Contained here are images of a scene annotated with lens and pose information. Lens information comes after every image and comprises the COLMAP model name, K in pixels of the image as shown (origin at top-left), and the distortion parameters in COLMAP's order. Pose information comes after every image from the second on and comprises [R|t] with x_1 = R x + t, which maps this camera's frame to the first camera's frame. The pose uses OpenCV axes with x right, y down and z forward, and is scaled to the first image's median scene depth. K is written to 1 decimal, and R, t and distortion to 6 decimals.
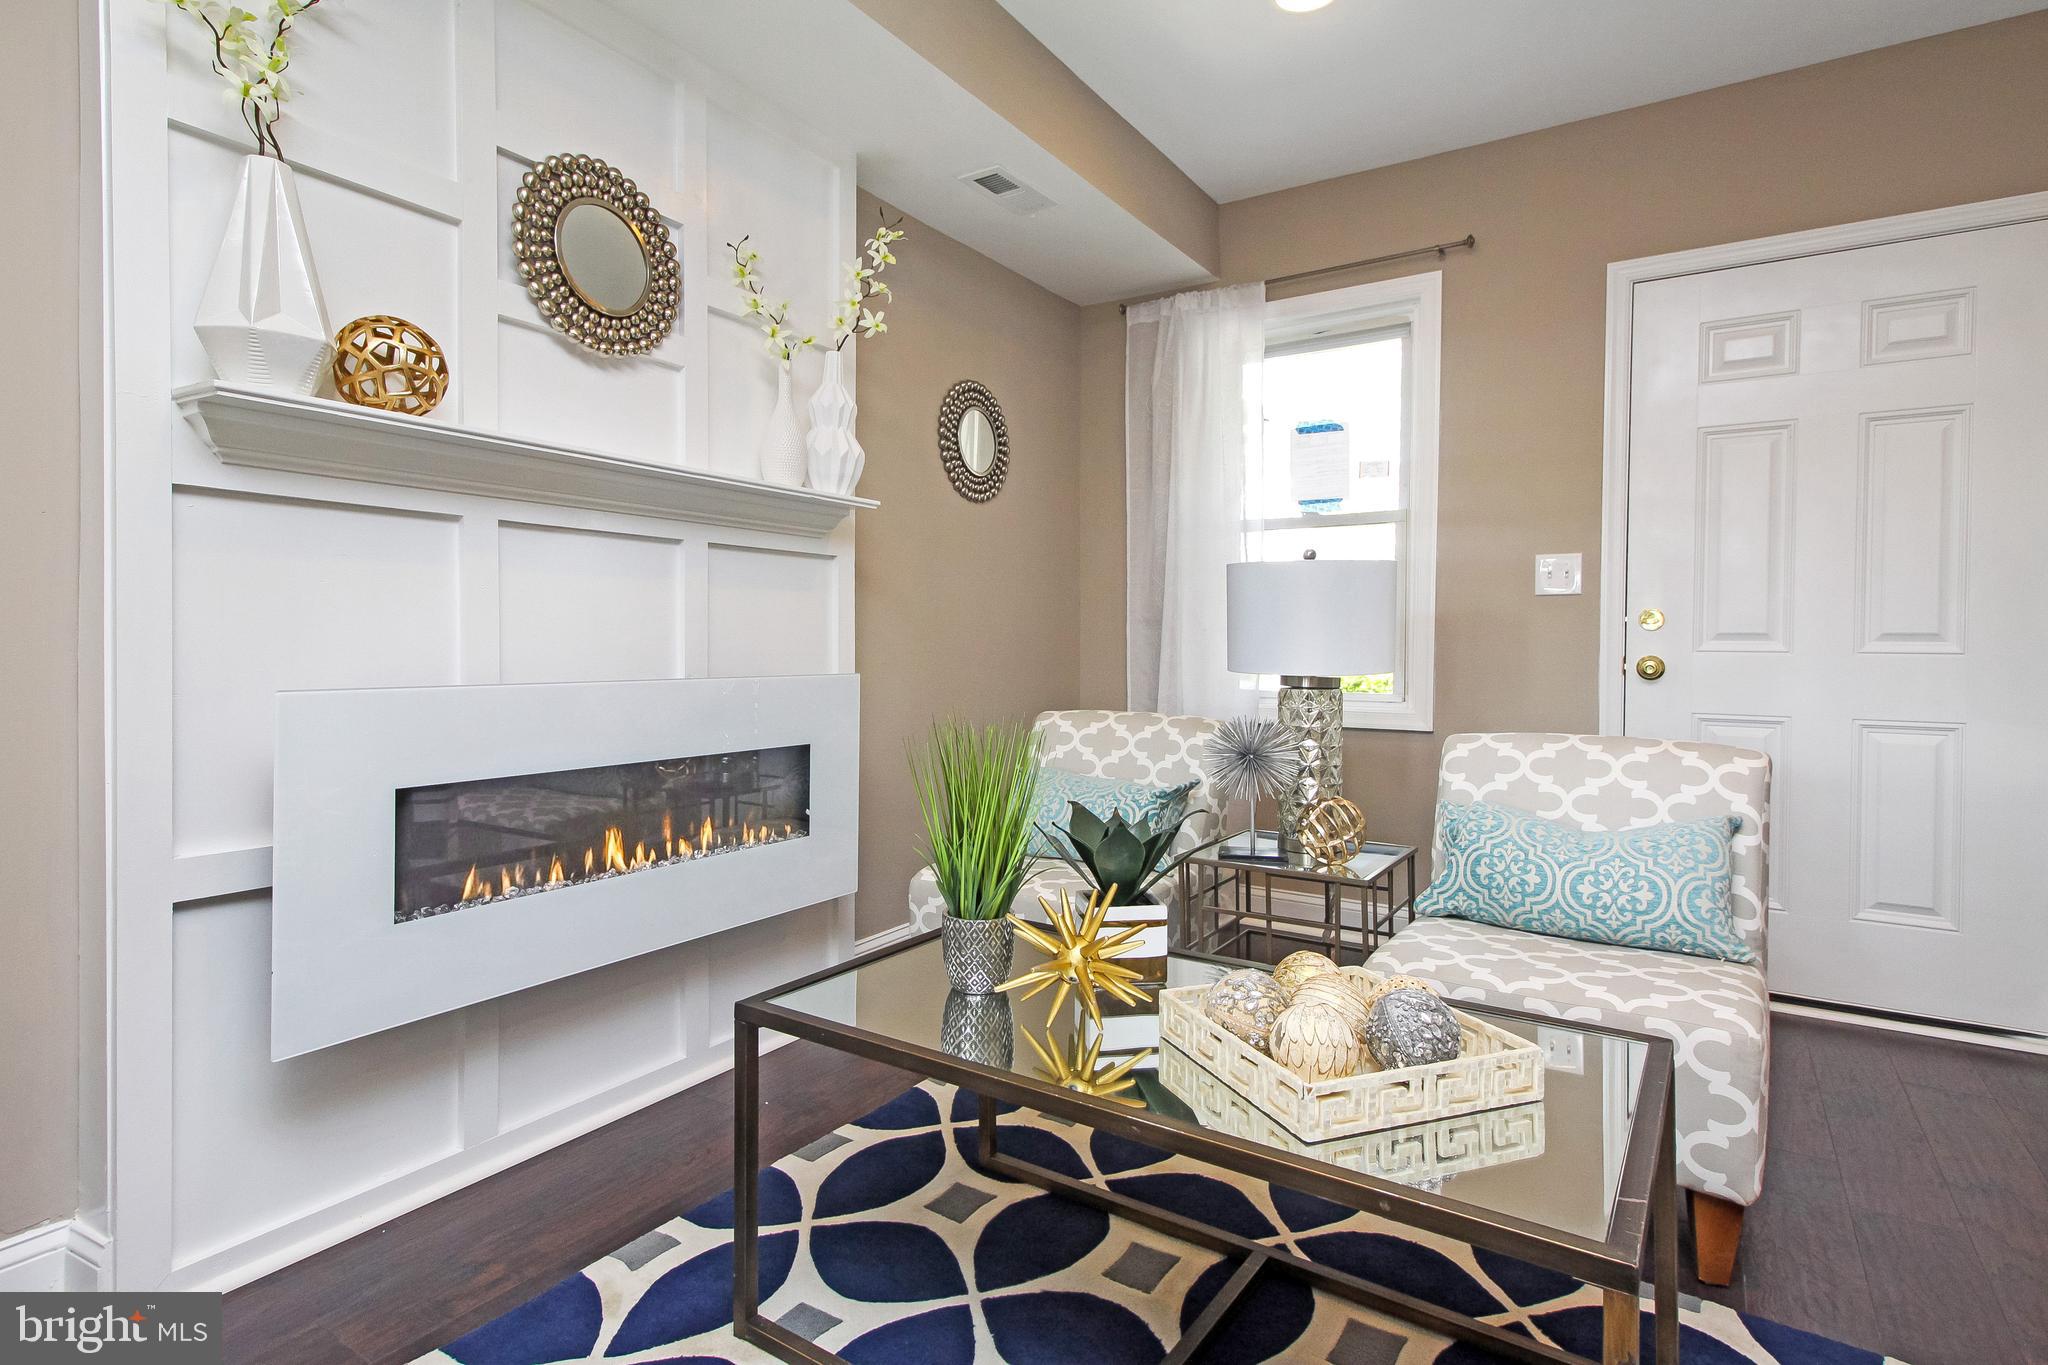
lens RADIAL K [[1056.5, 0, 1014.5], [0, 1056.5, 656.2], [0, 0, 1]] dist [0.028047, -0.001094]
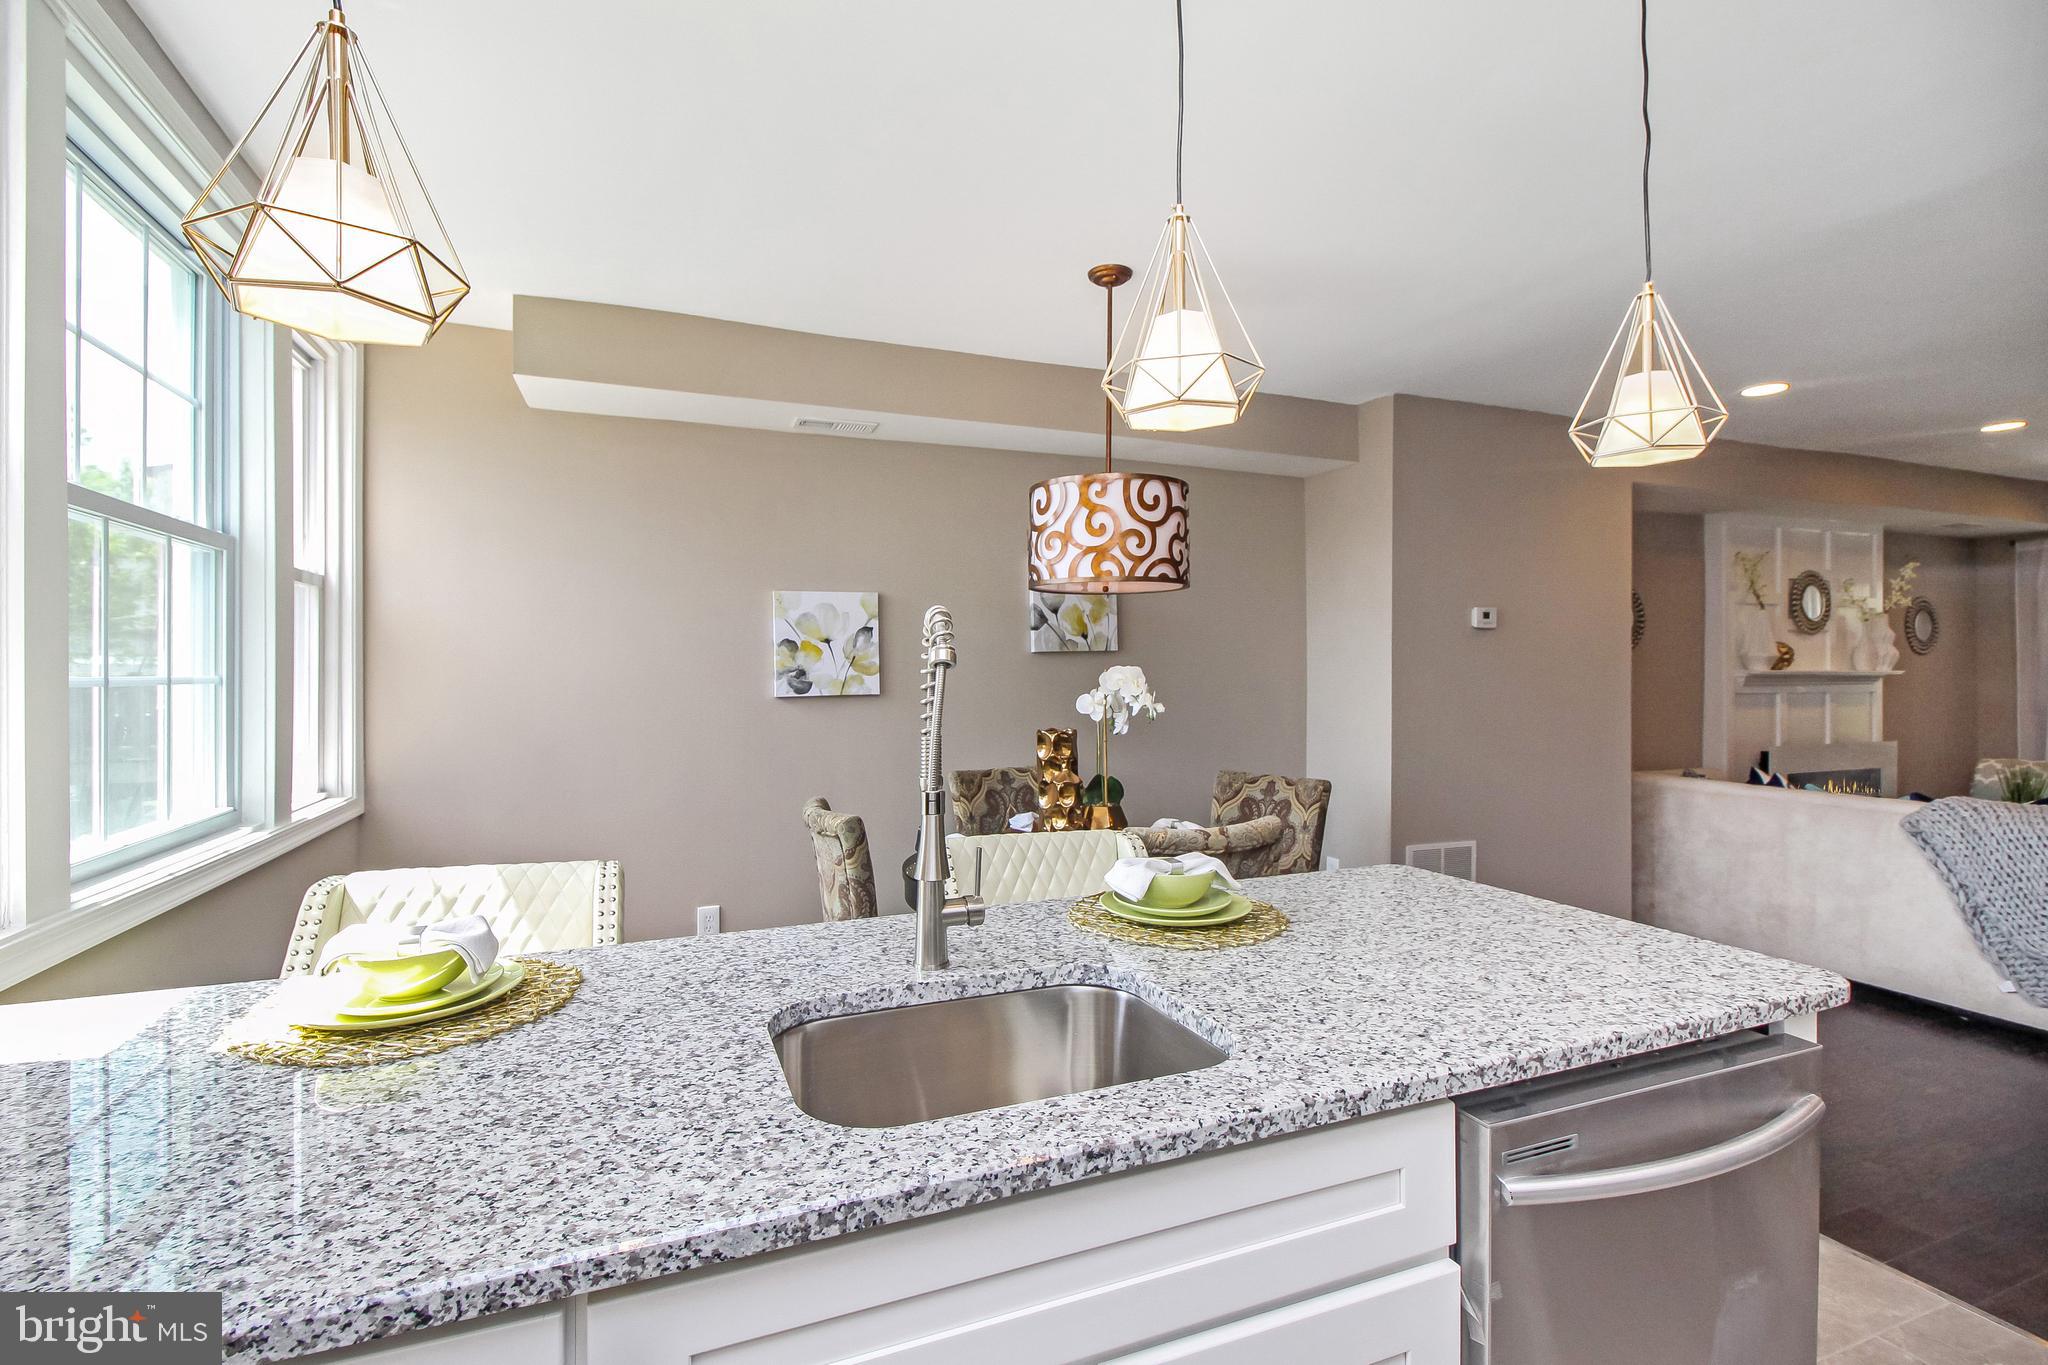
lens RADIAL K [[937.2, 0, 1014.5], [0, 937.2, 676.3], [0, 0, 1]] dist [0.019686, -0.013913]
pose [[0.816932, -0.003910, -0.576721, -0.675201], [-0.001444, 0.999960, -0.008824, -0.135732], [0.576732, 0.008041, 0.816894, -2.425862]]
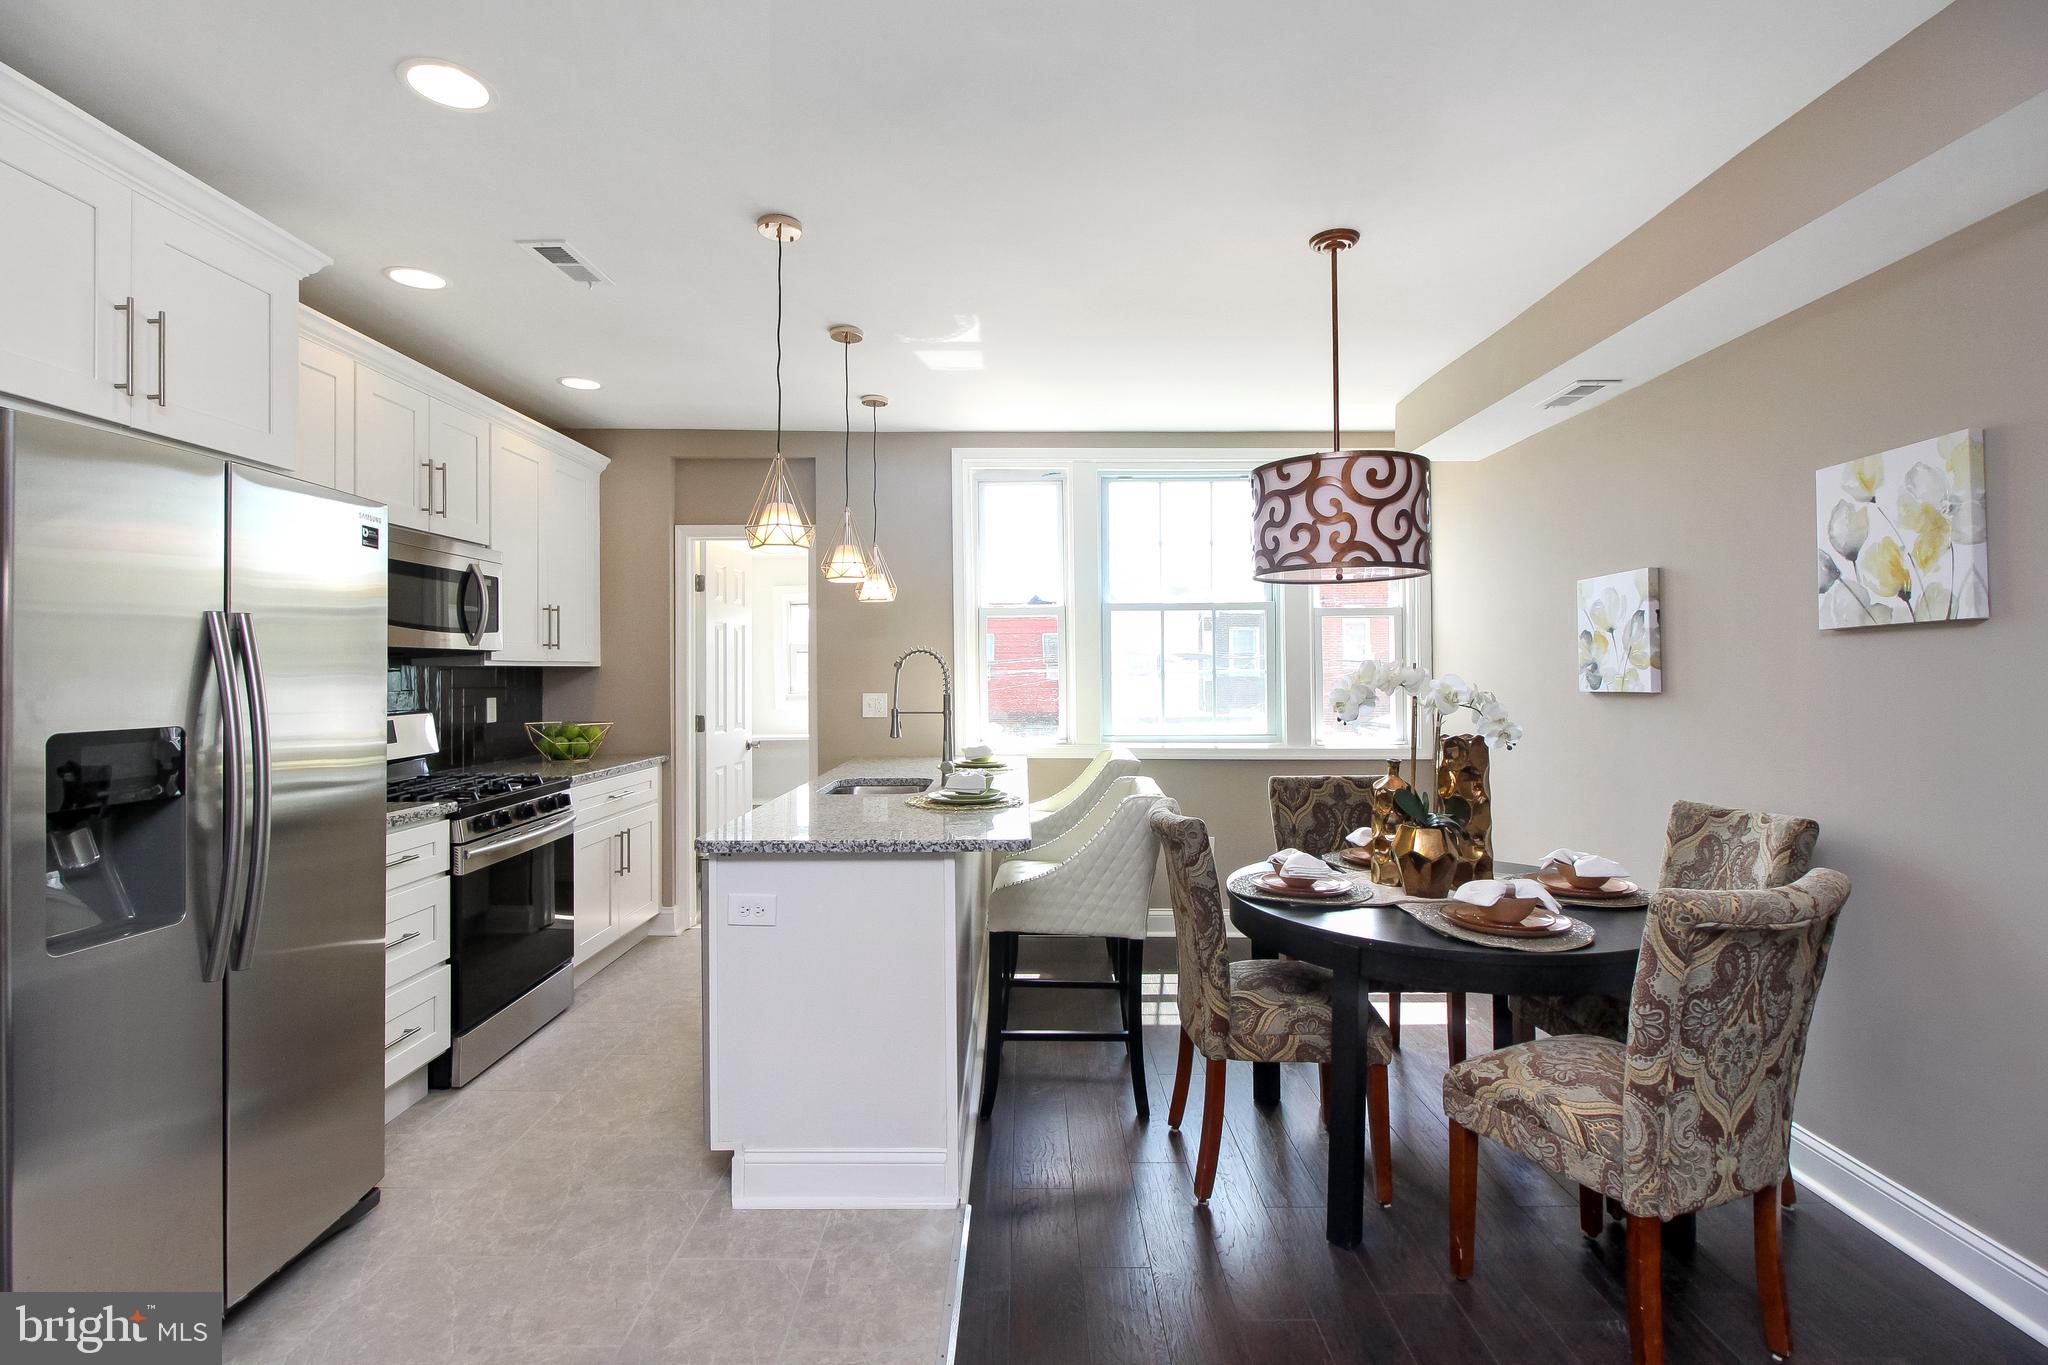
lens RADIAL K [[958.4, 0, 1016.9], [0, 958.4, 664.4], [0, 0, 1]] dist [0.000587, -0.001150]
pose [[-0.843201, -0.004404, -0.537581, -0.319189], [-0.005418, 0.999985, 0.000307, -0.154312], [0.537571, 0.003171, -0.843212, -0.504918]]
